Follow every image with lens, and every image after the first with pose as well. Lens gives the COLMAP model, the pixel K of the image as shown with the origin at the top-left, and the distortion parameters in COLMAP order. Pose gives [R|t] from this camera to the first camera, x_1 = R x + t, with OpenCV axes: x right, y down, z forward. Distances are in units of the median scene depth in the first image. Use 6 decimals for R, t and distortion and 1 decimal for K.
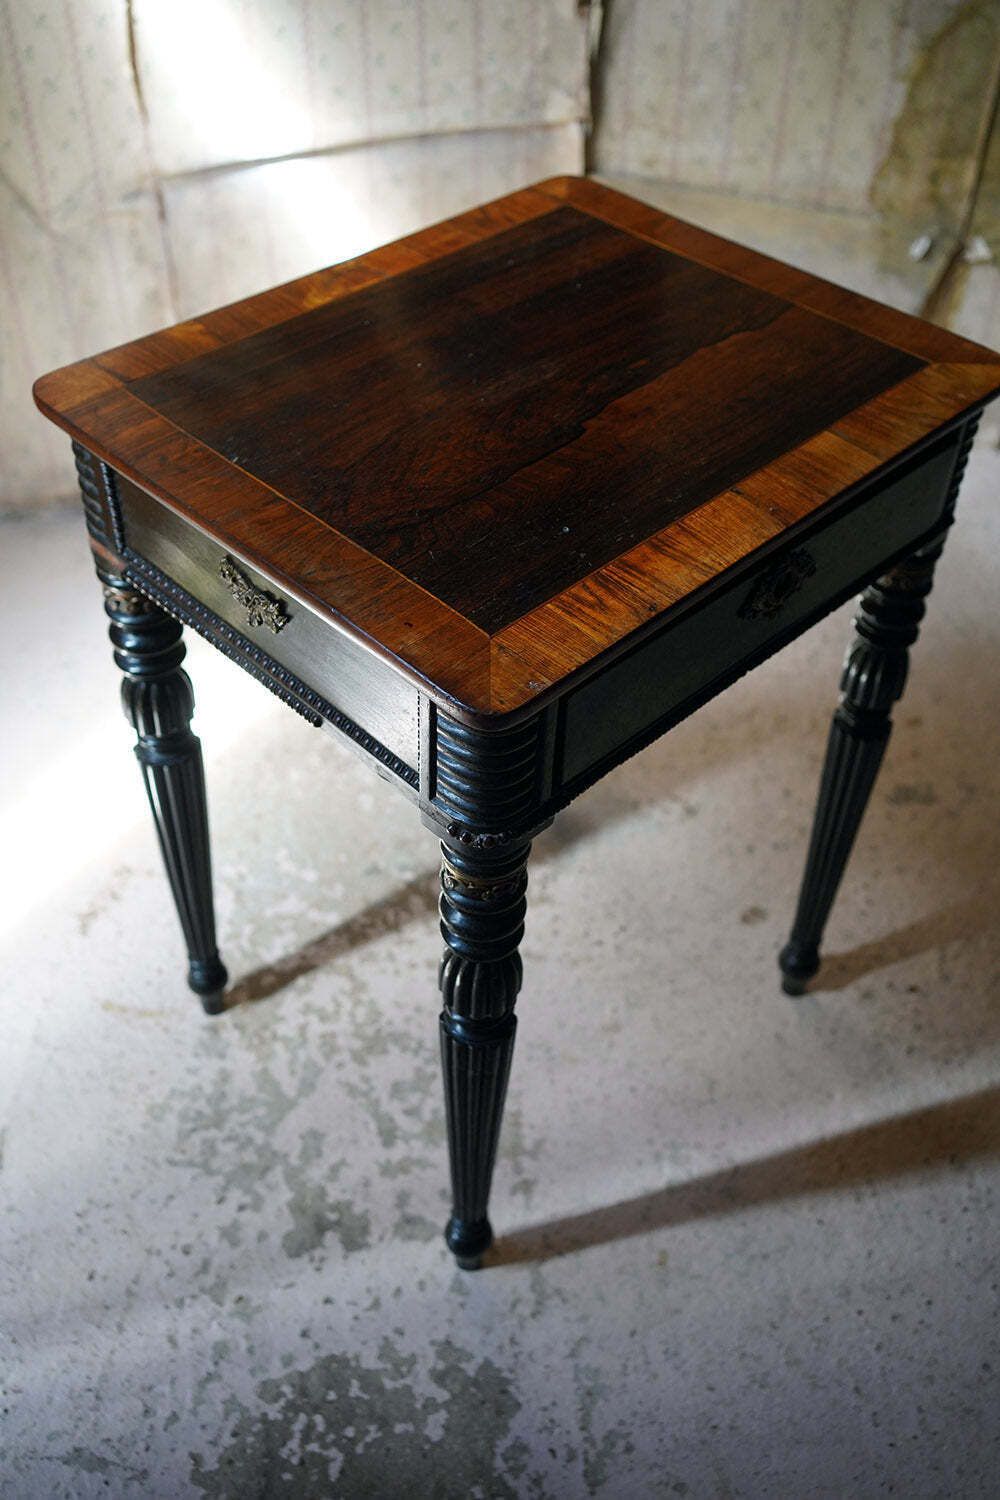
lens RADIAL K [[1506.8, 0, 508.3], [0, 1506.8, 753.1], [0, 0, 1]] dist [0.037117, 0.000000]
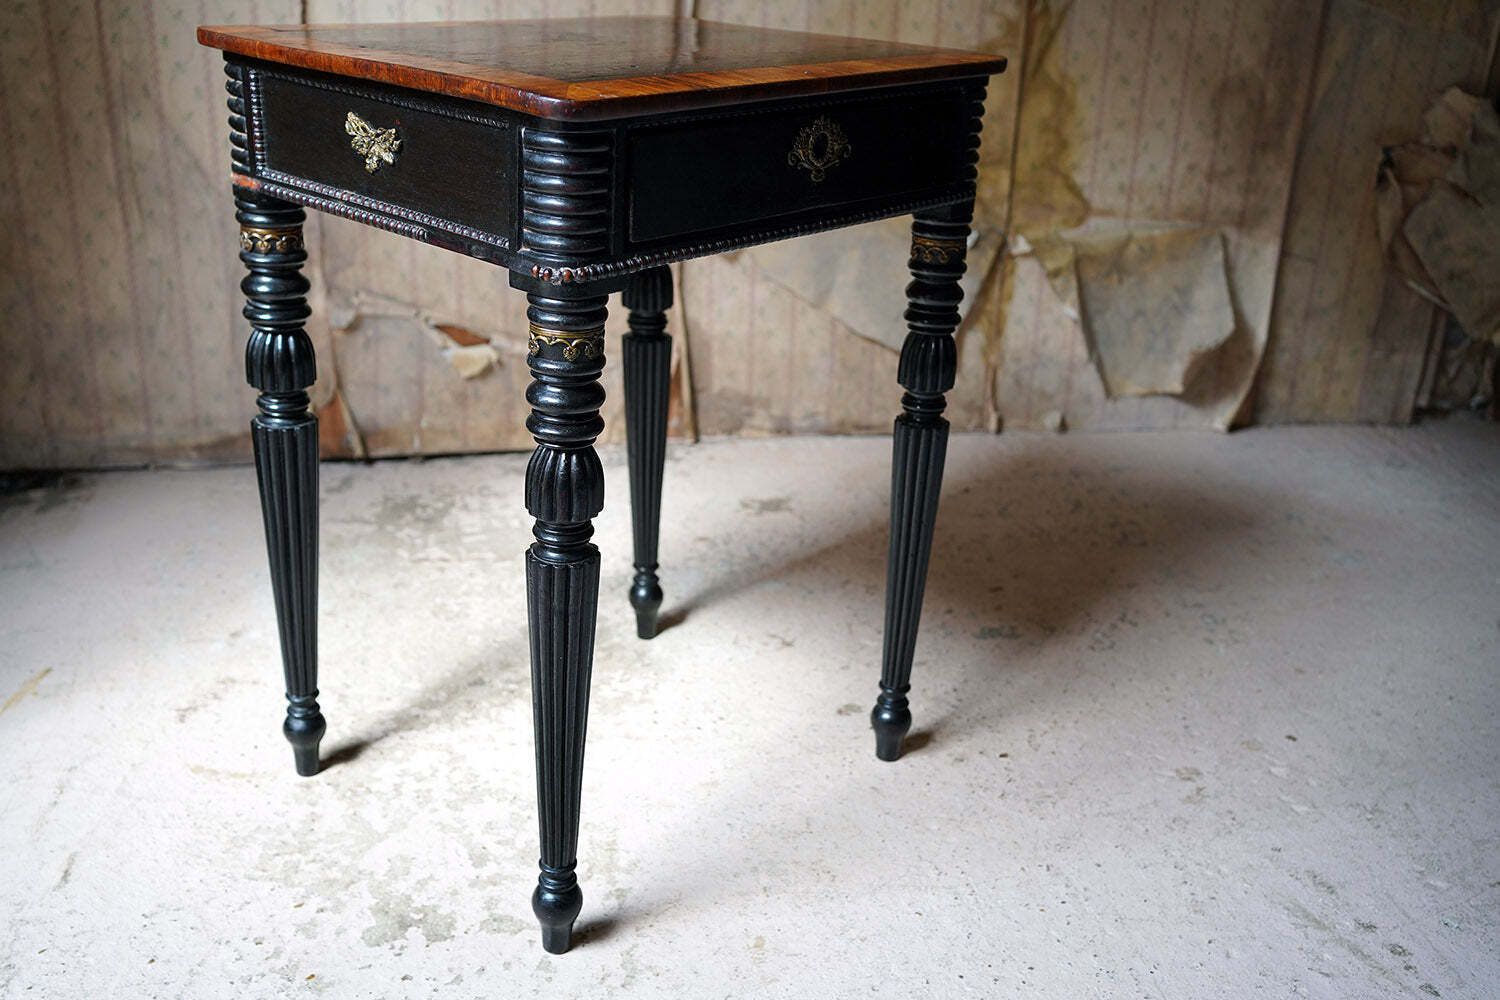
lens RADIAL K [[1506.8, 0, 740.8], [0, 1506.8, 496.0], [0, 0, 1]] dist [0.037117, 0.000000]
pose [[0.998074, -0.003151, 0.061947, 0.030659], [0.026022, 0.927838, -0.372074, 0.419211], [-0.056304, 0.372969, 0.926134, -0.002674]]
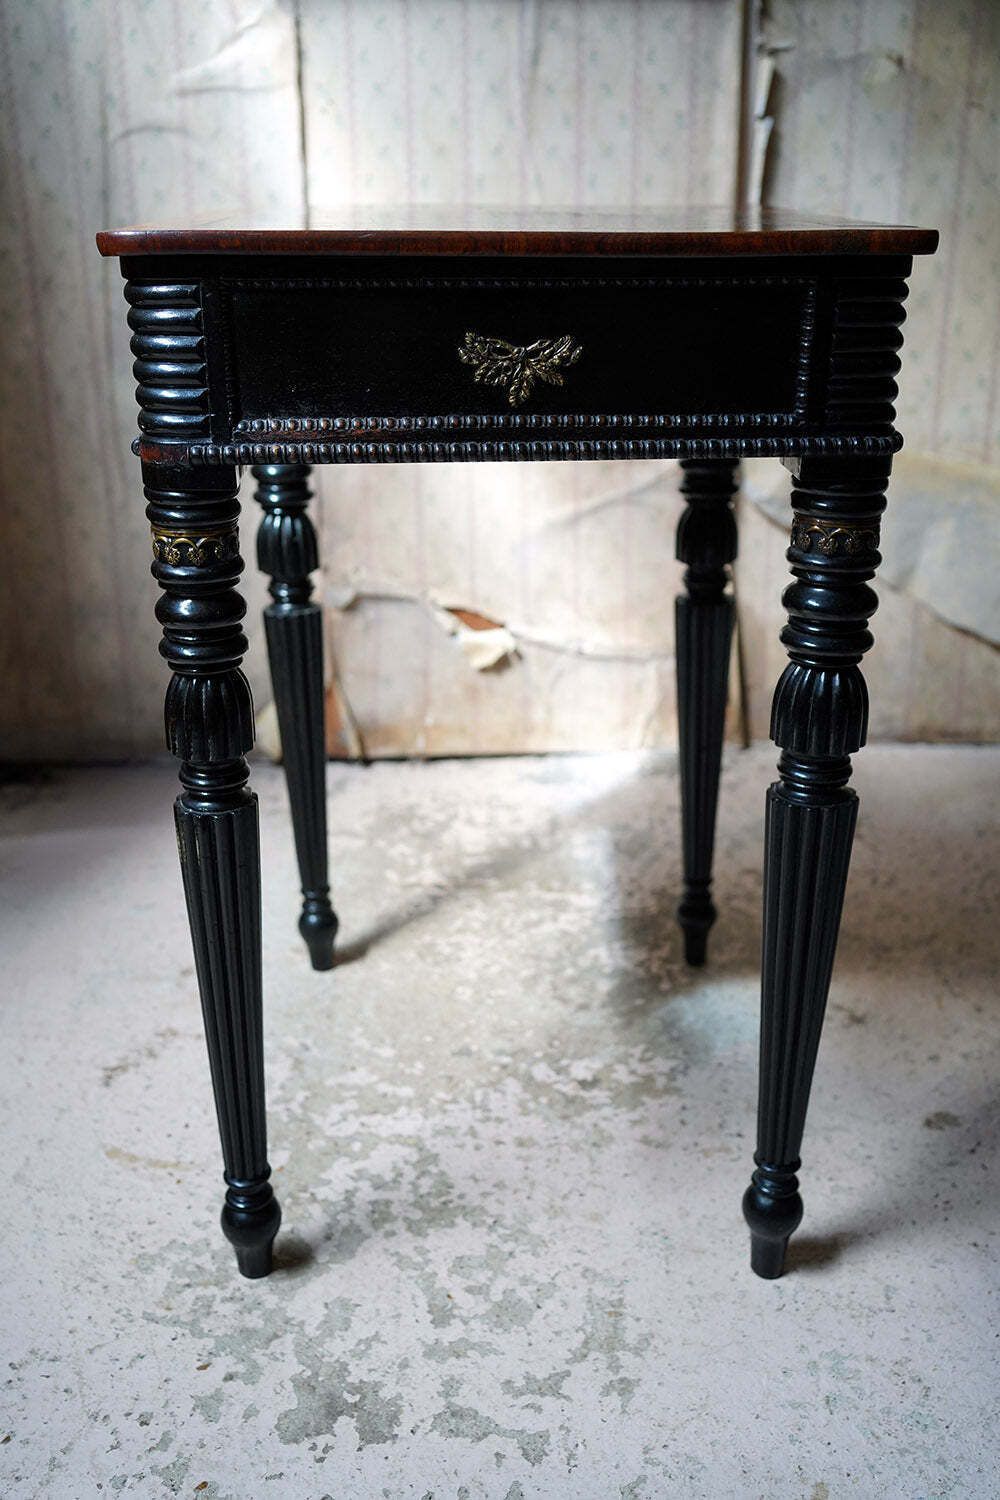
lens RADIAL K [[1506.8, 0, 512.0], [0, 1506.8, 754.5], [0, 0, 1]] dist [0.037117, 0.000000]
pose [[0.992527, 0.024043, -0.119637, 0.038197], [-0.068443, 0.921353, -0.382654, 0.293237], [0.101028, 0.387983, 0.916113, 0.228061]]
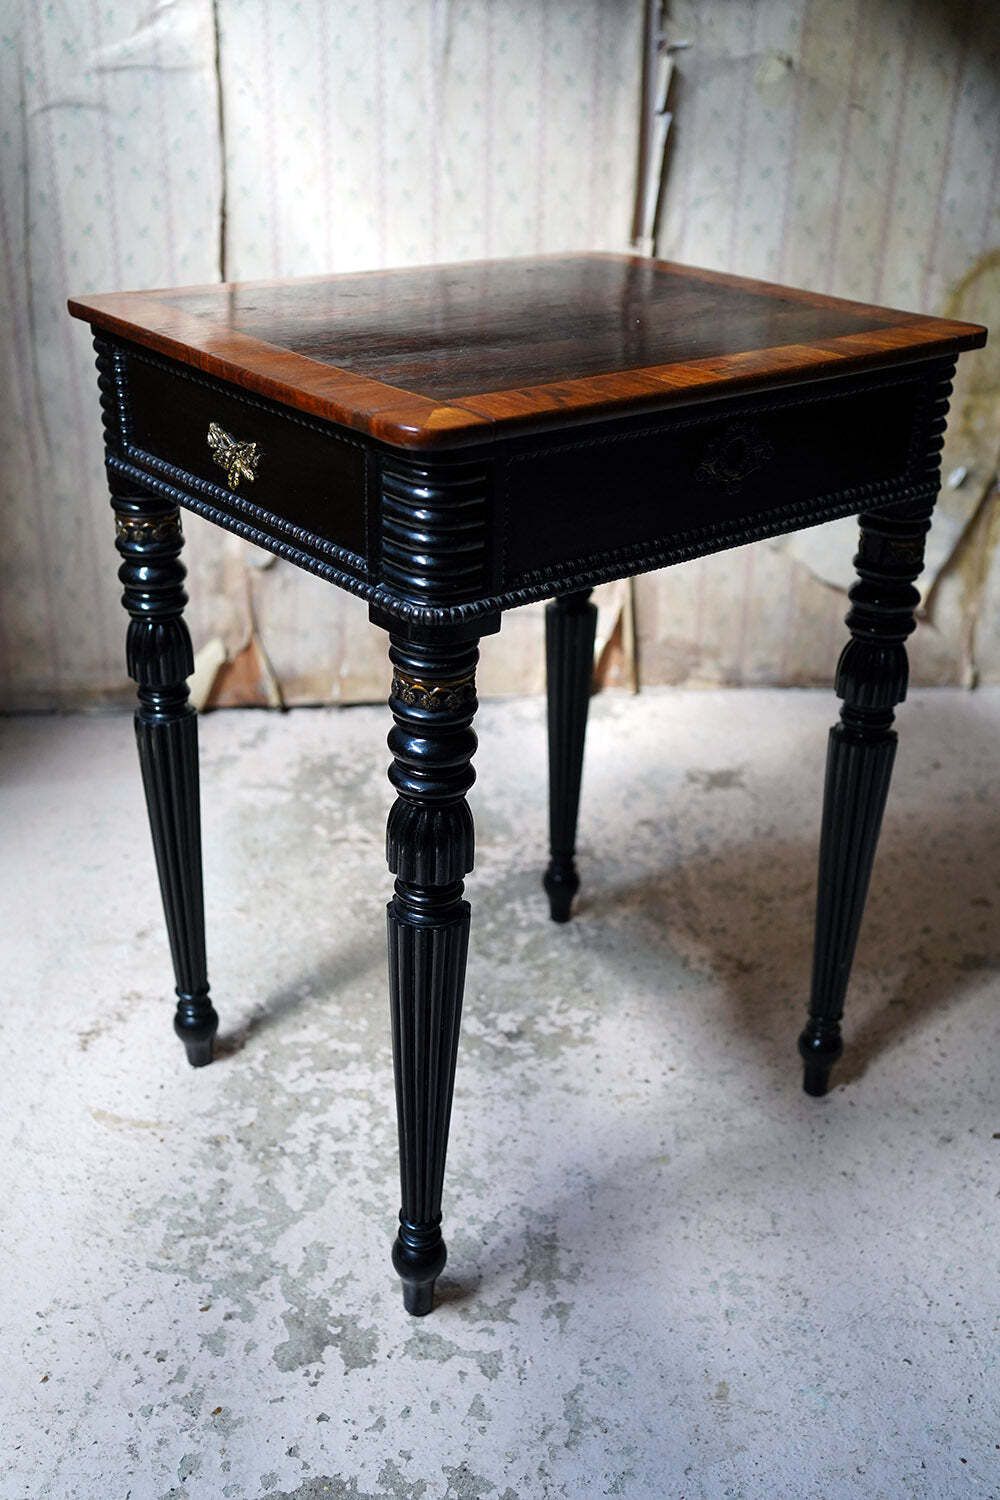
lens RADIAL K [[1506.8, 0, 513.3], [0, 1506.8, 753.6], [0, 0, 1]] dist [0.037117, 0.000000]
pose [[0.999345, 0.026576, -0.024582, -0.002539], [-0.032636, 0.955232, -0.294052, 0.241914], [0.015667, 0.294662, 0.955473, 0.086101]]
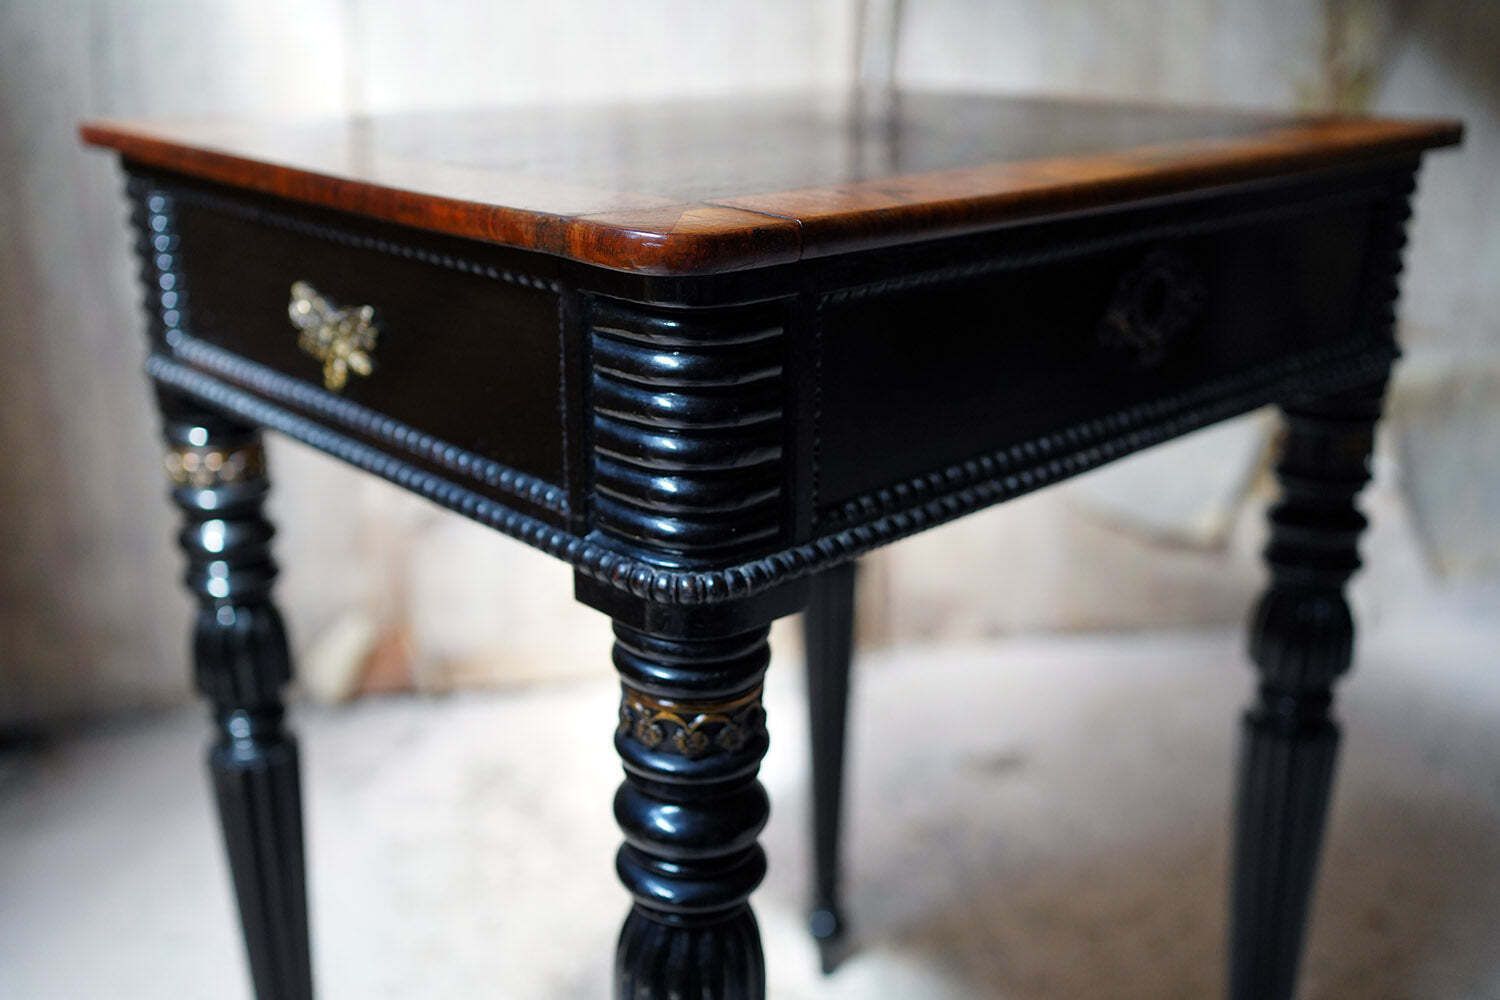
lens RADIAL K [[1506.8, 0, 764.5], [0, 1506.8, 500.5], [0, 0, 1]] dist [0.037117, 0.000000]
pose [[0.999414, -0.020320, 0.027556, -0.047468], [0.029975, 0.908223, -0.417411, 0.124634], [-0.016545, 0.417992, 0.908300, 0.360194]]
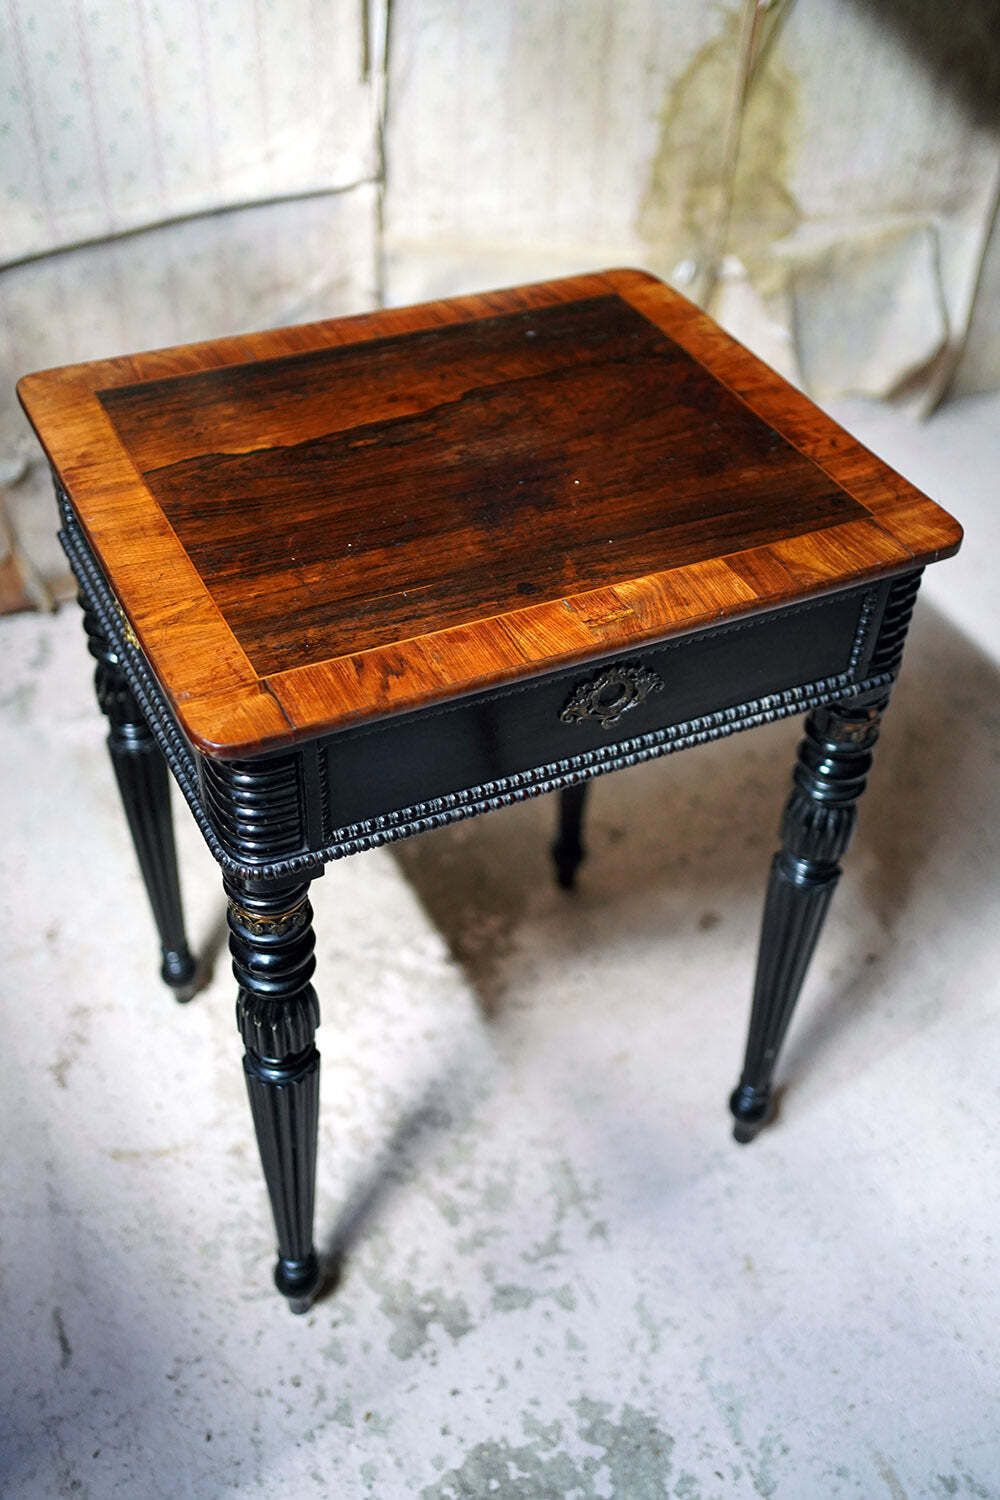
lens RADIAL K [[1506.8, 0, 503.4], [0, 1506.8, 756.1], [0, 0, 1]] dist [0.037117, 0.000000]
pose [[0.955240, -0.178655, 0.235793, -0.236066], [0.182044, 0.983262, 0.007501, -0.045382], [-0.233186, 0.035760, 0.971774, 0.016672]]
